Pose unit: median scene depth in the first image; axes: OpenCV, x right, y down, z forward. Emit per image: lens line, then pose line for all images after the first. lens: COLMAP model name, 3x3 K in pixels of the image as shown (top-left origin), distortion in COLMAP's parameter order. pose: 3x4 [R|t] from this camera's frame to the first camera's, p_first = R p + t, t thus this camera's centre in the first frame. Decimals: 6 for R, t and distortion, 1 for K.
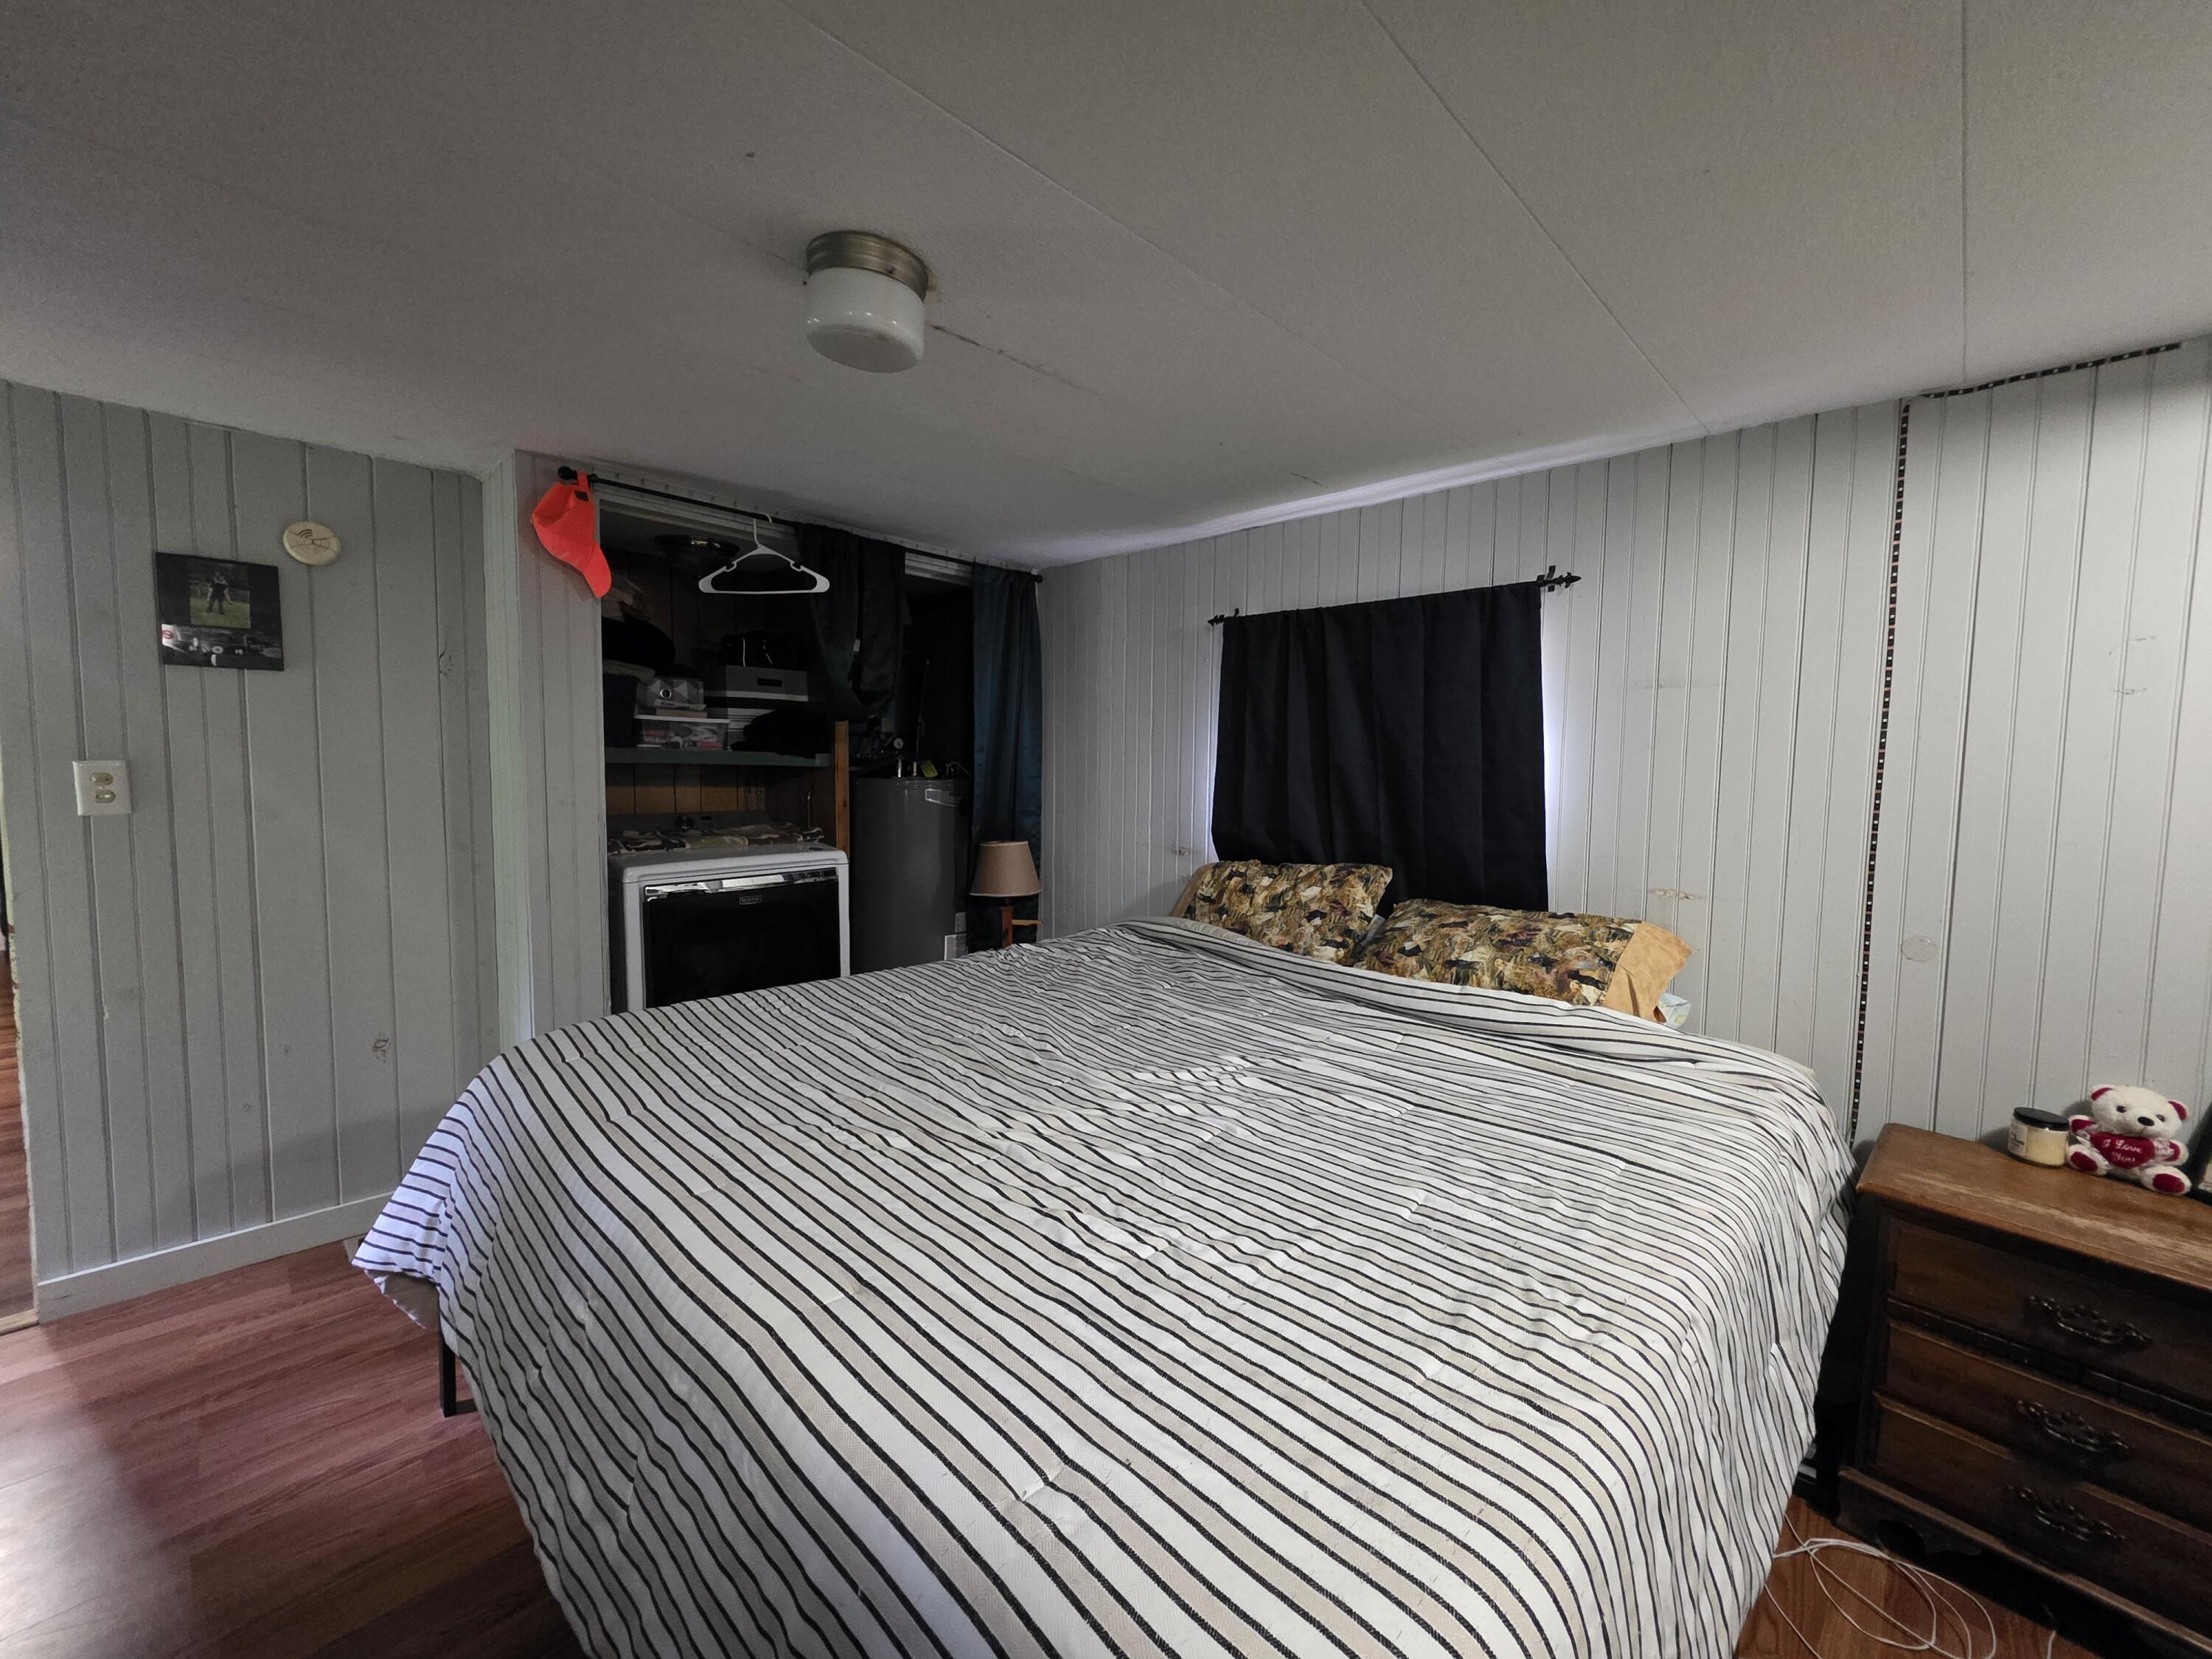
lens RADIAL K [[888.2, 0, 1105.8], [0, 888.2, 825.0], [0, 0, 1]] dist [0.003347, -0.000113]
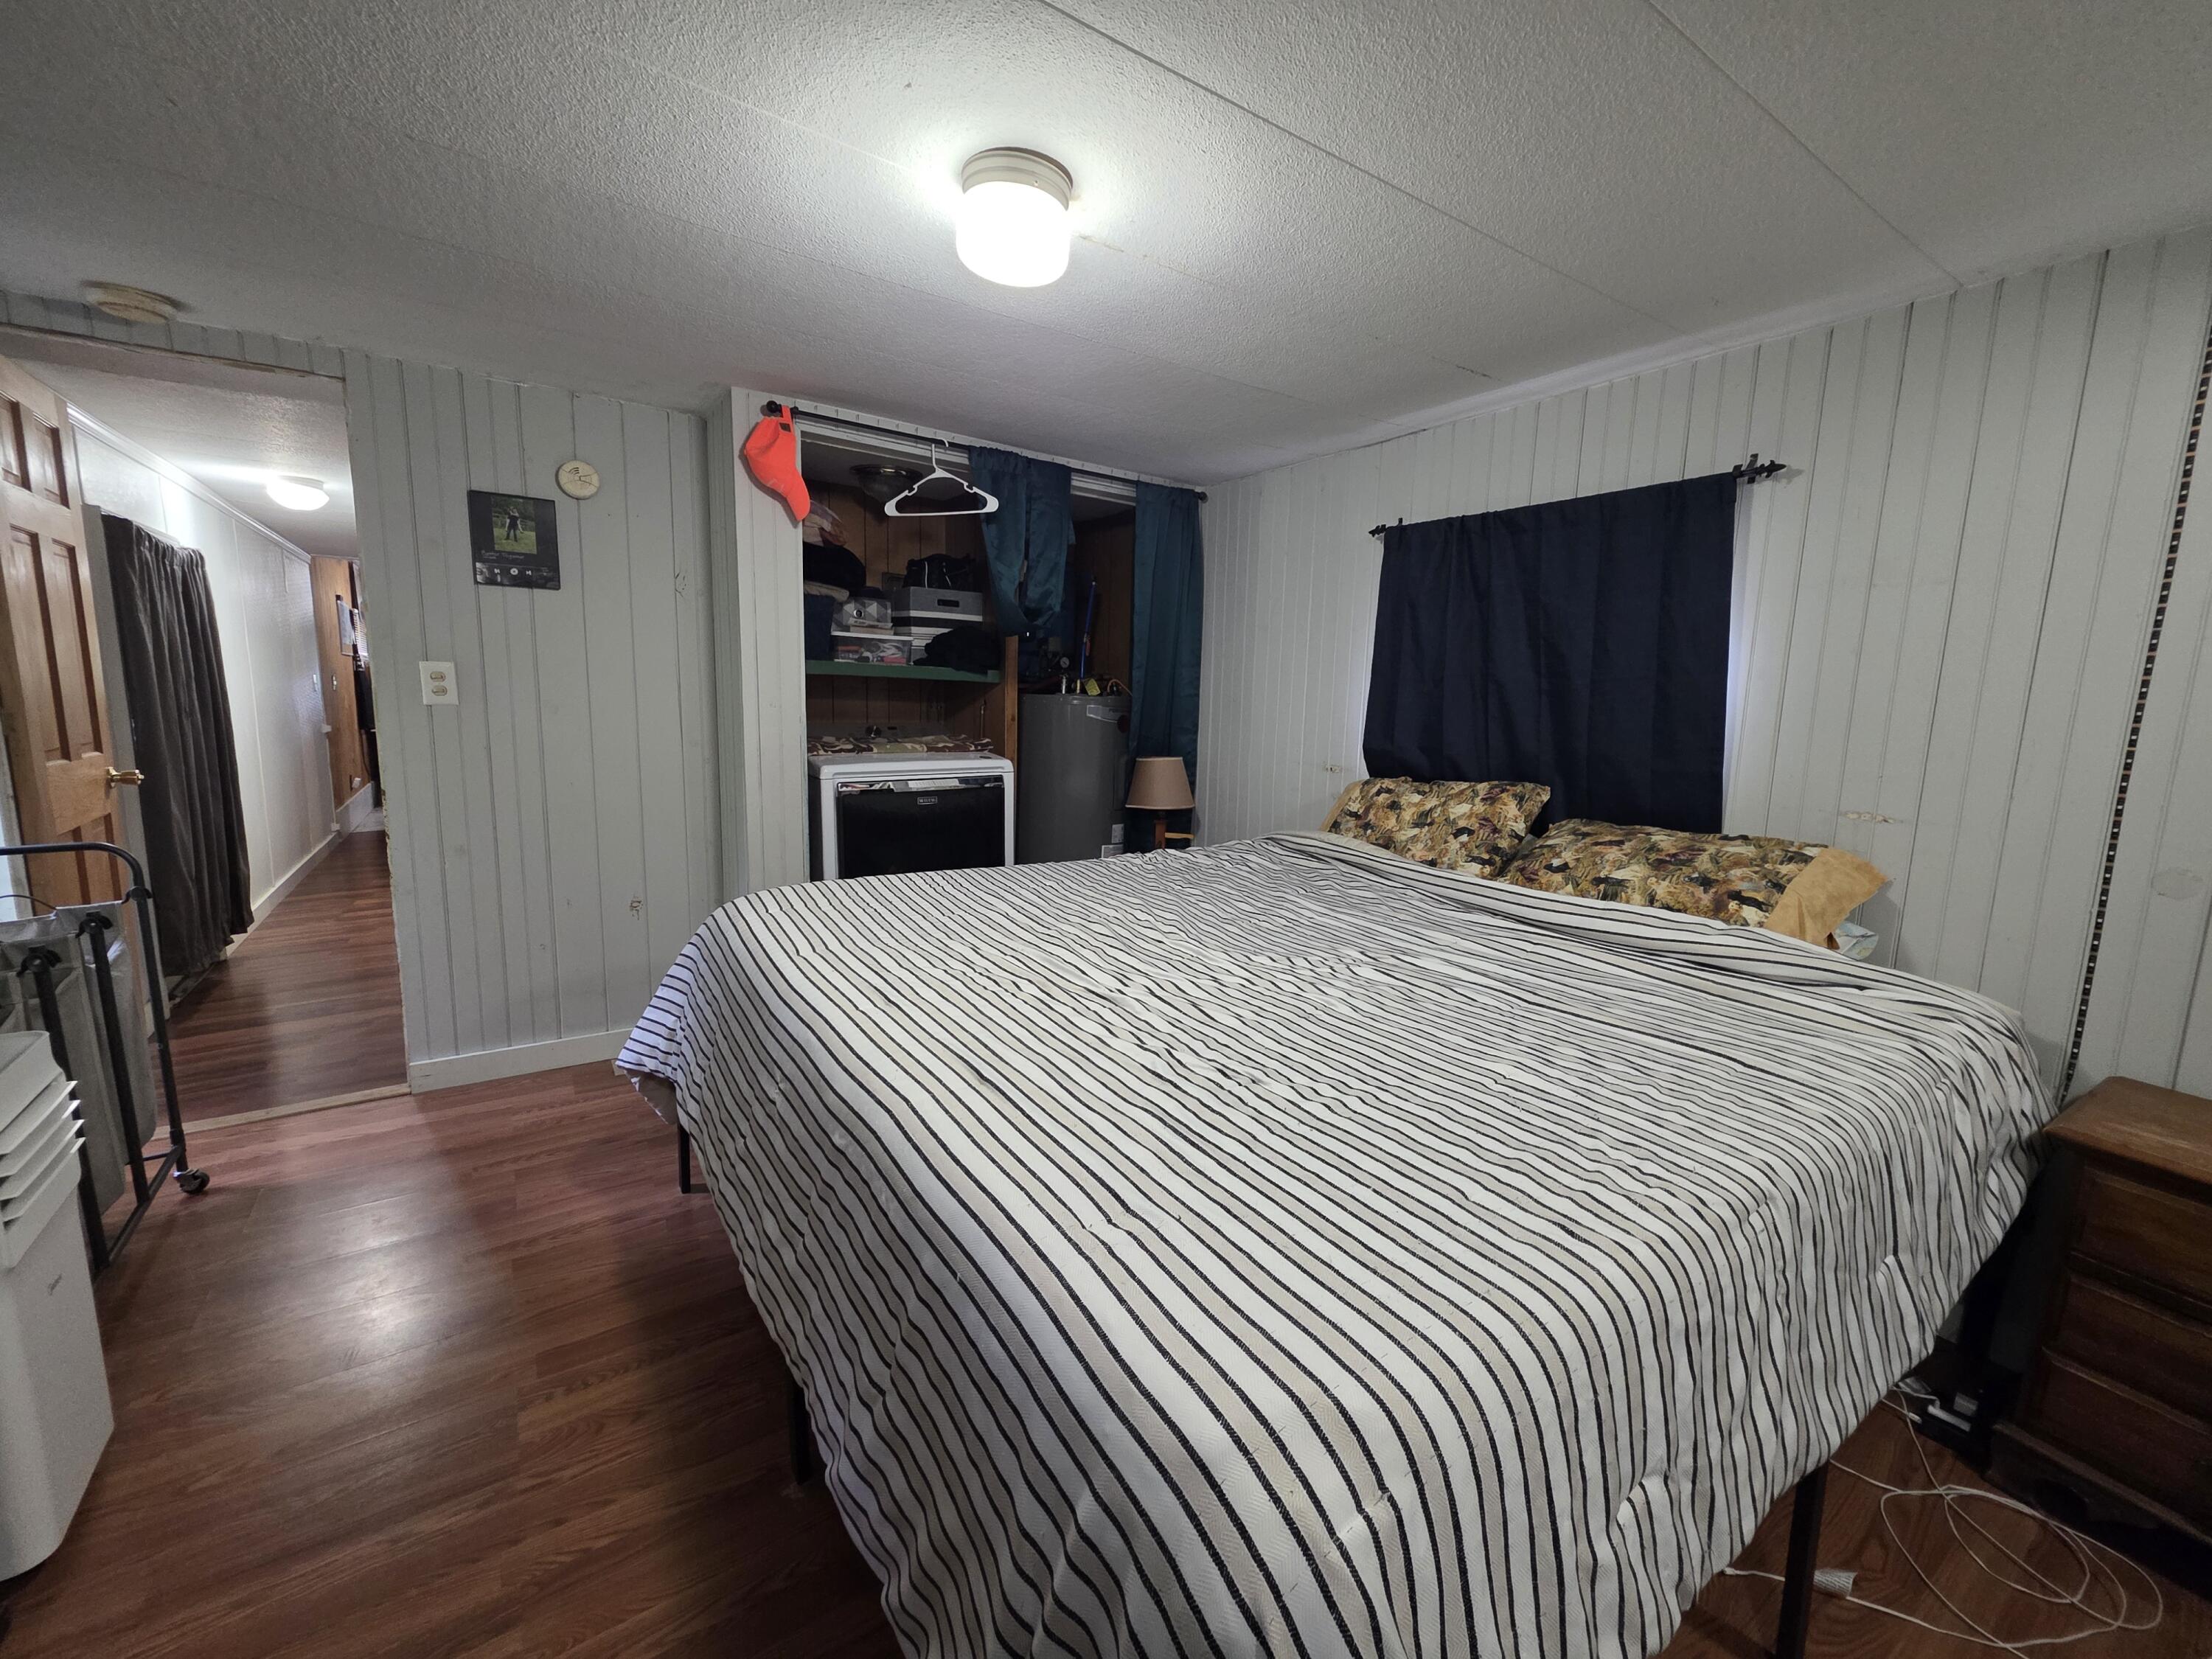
lens RADIAL K [[888.2, 0, 1105.0], [0, 888.2, 827.6], [0, 0, 1]] dist [0.003347, -0.000113]
pose [[0.979184, 0.041204, -0.198749, 0.061801], [-0.026973, 0.996909, 0.073783, 0.050016], [0.201175, -0.066886, 0.977269, -0.060814]]
